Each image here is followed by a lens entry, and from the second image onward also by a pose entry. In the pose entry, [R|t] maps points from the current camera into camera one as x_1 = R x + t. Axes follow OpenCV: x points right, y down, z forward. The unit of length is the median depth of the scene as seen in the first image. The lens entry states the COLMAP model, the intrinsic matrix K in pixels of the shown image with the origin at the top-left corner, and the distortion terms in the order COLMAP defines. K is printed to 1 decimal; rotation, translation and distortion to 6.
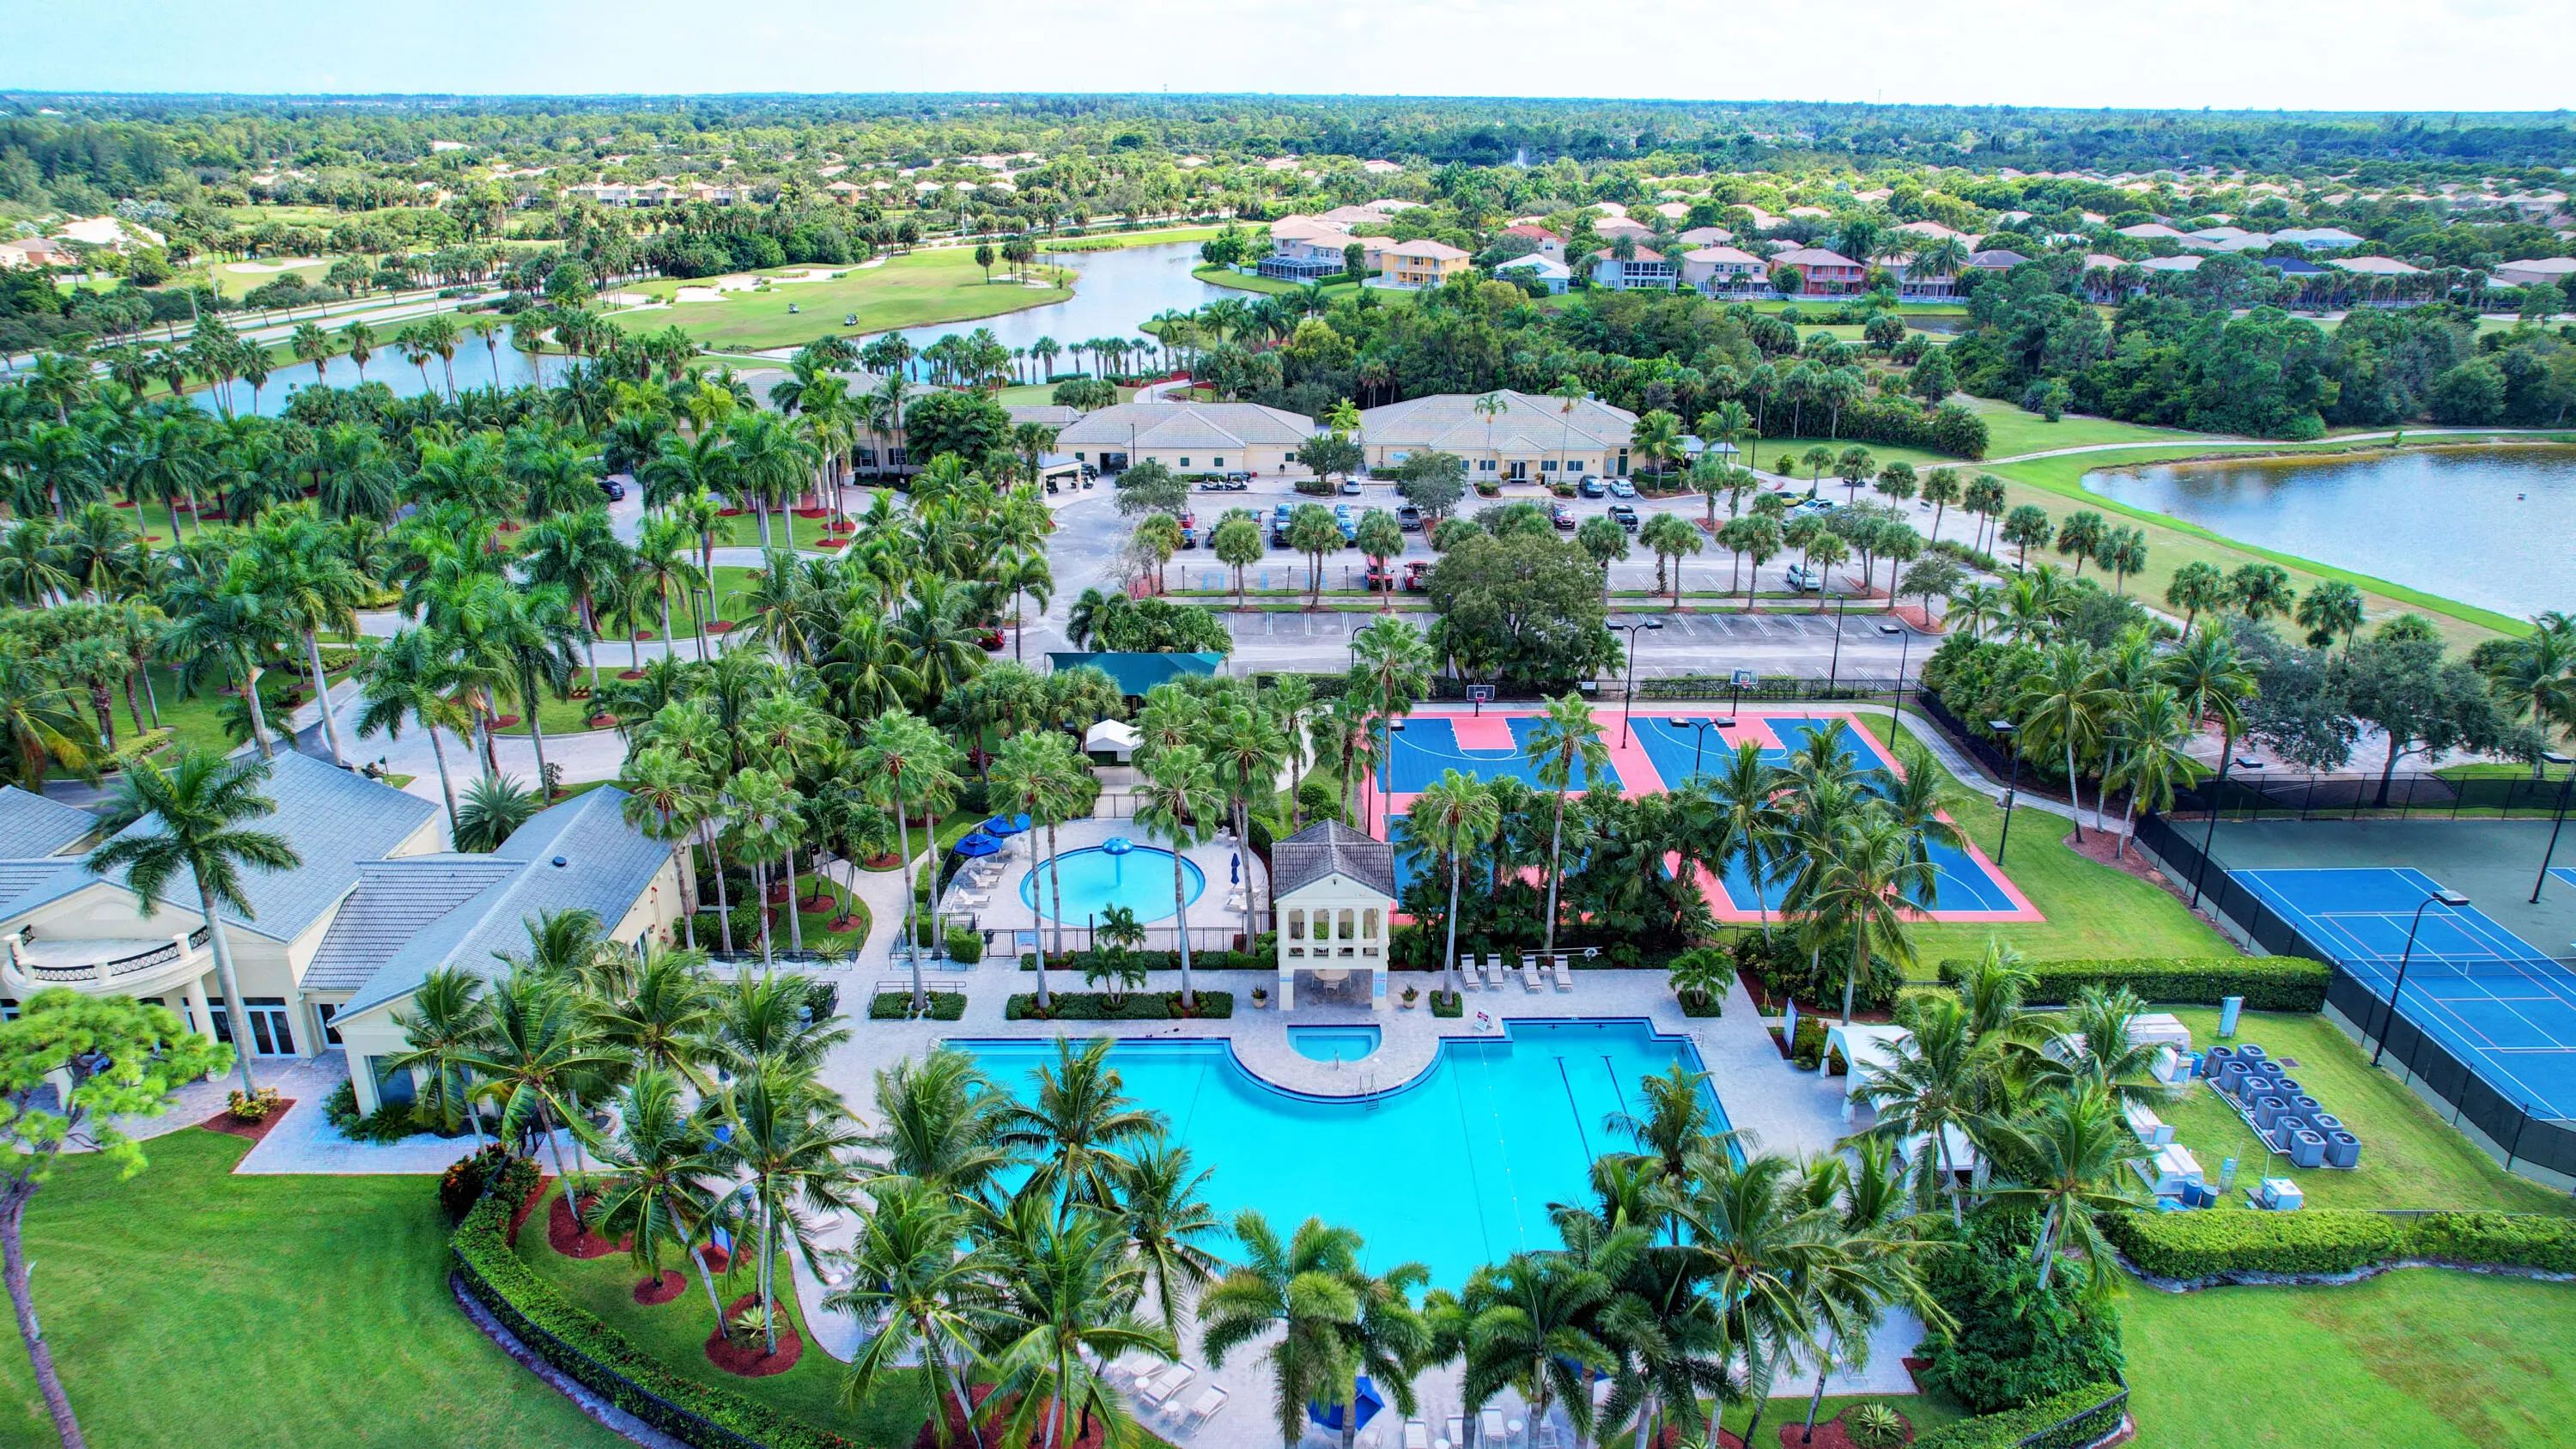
lens RADIAL K [[1641.6, 0, 1291.4], [0, 1641.6, 705.0], [0, 0, 1]] dist [-0.084679, 0.086003]
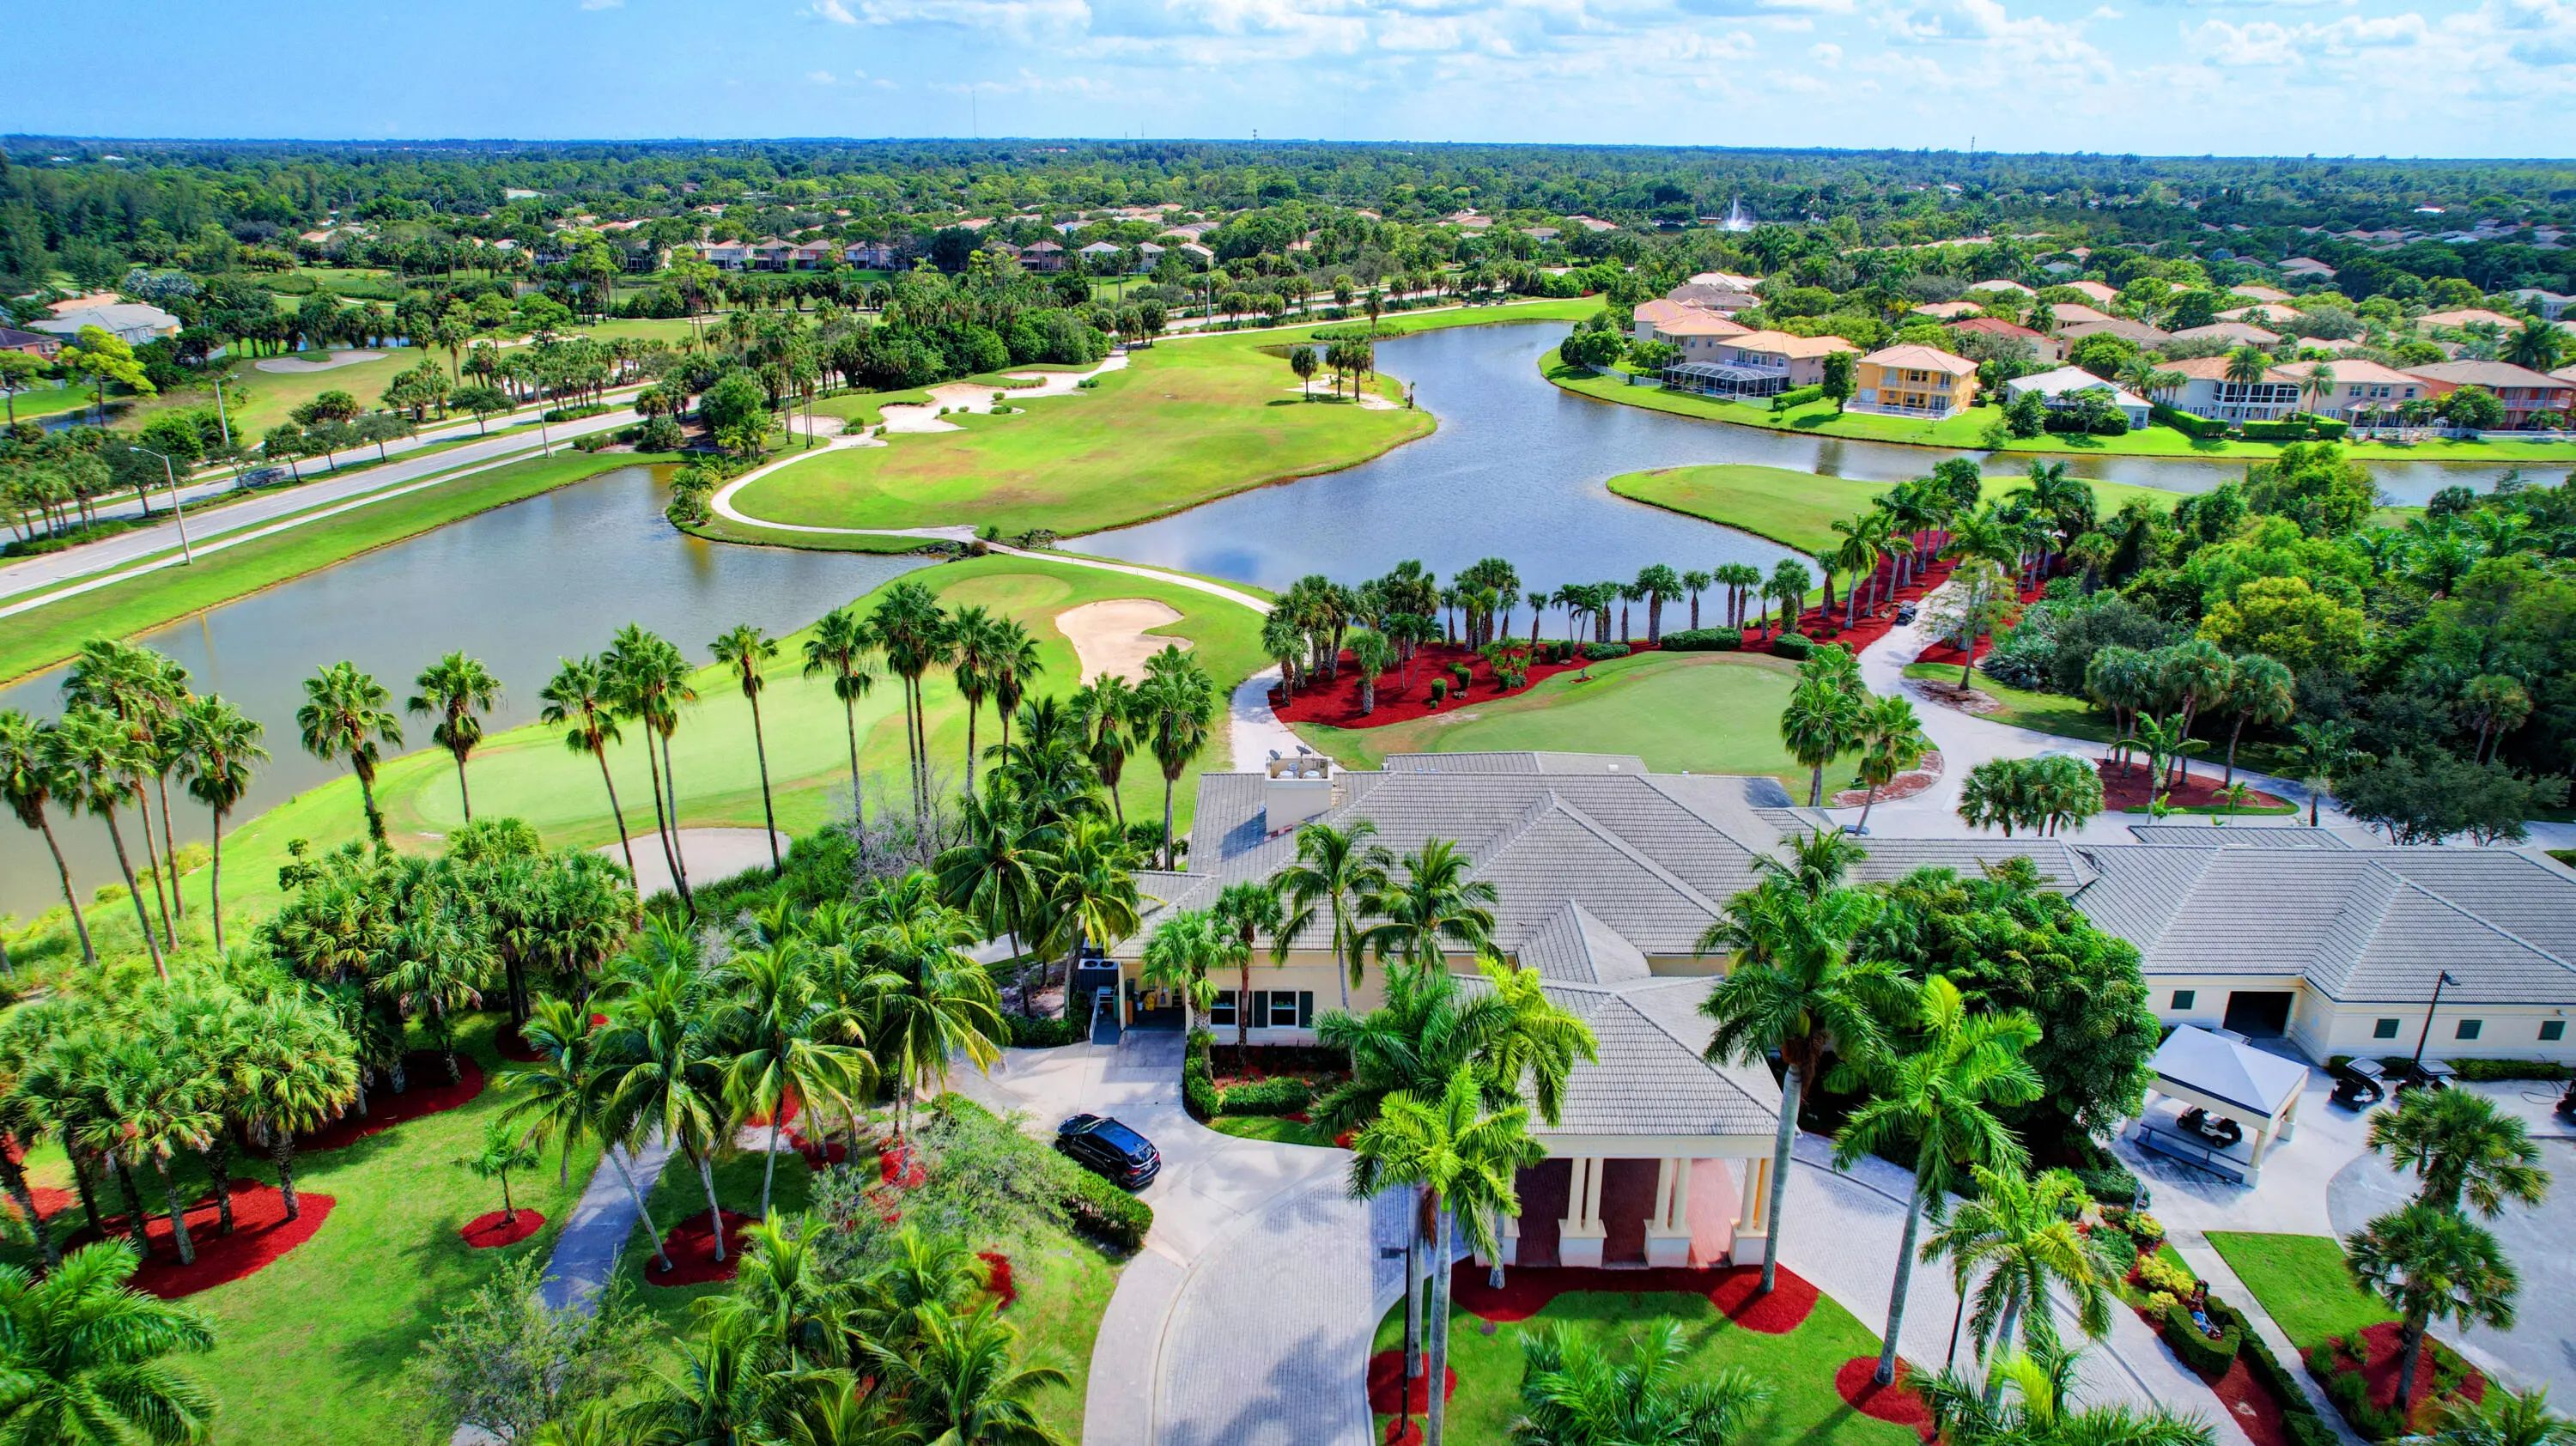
lens RADIAL K [[1623.0, 0, 1288.0], [0, 1623.0, 723.0], [0, 0, 1]] dist [-0.071803, 0.065666]
pose [[0.999677, 0.009694, -0.023499, -0.123462], [-0.009993, 0.999870, -0.012623, -0.075910], [0.023373, 0.012854, 0.999644, 0.205763]]
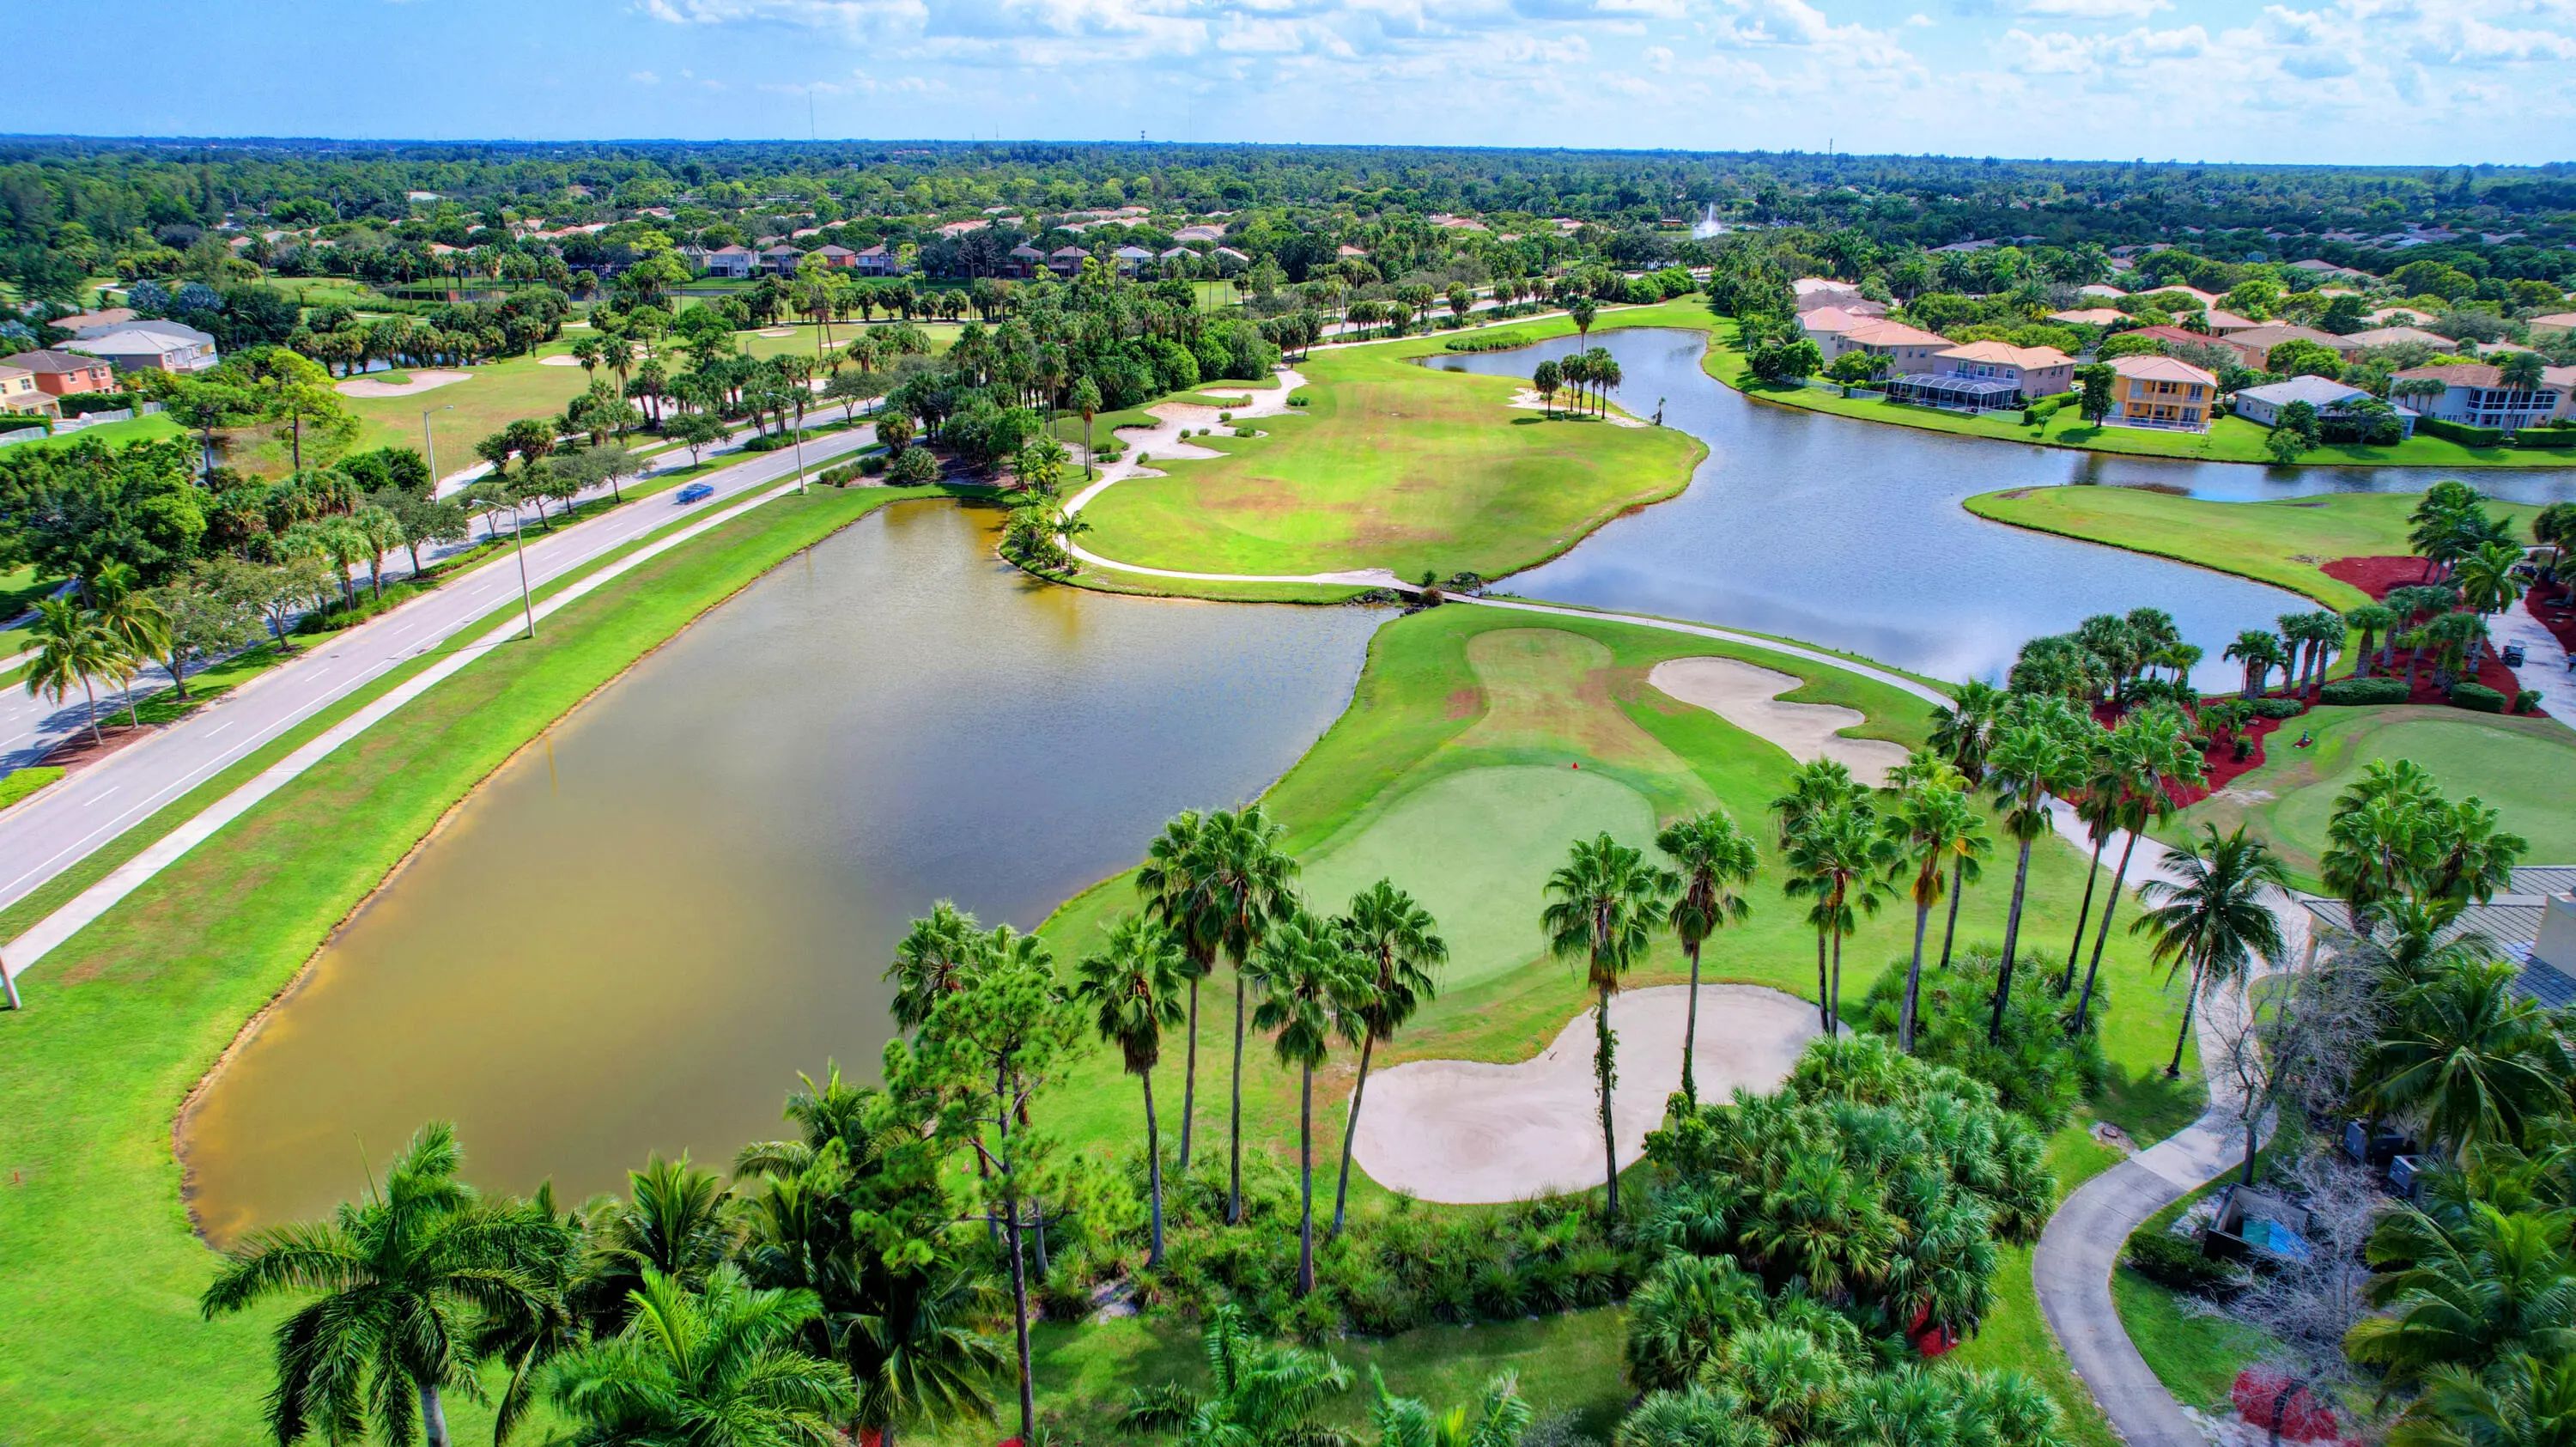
lens RADIAL K [[1641.4, 0, 1291.4], [0, 1641.4, 704.0], [0, 0, 1]] dist [-0.084679, 0.086003]
pose [[0.997611, -0.017943, 0.066709, -0.236220], [0.019757, 0.999450, -0.026645, -0.087951], [-0.066194, 0.027900, 0.997417, 0.239413]]
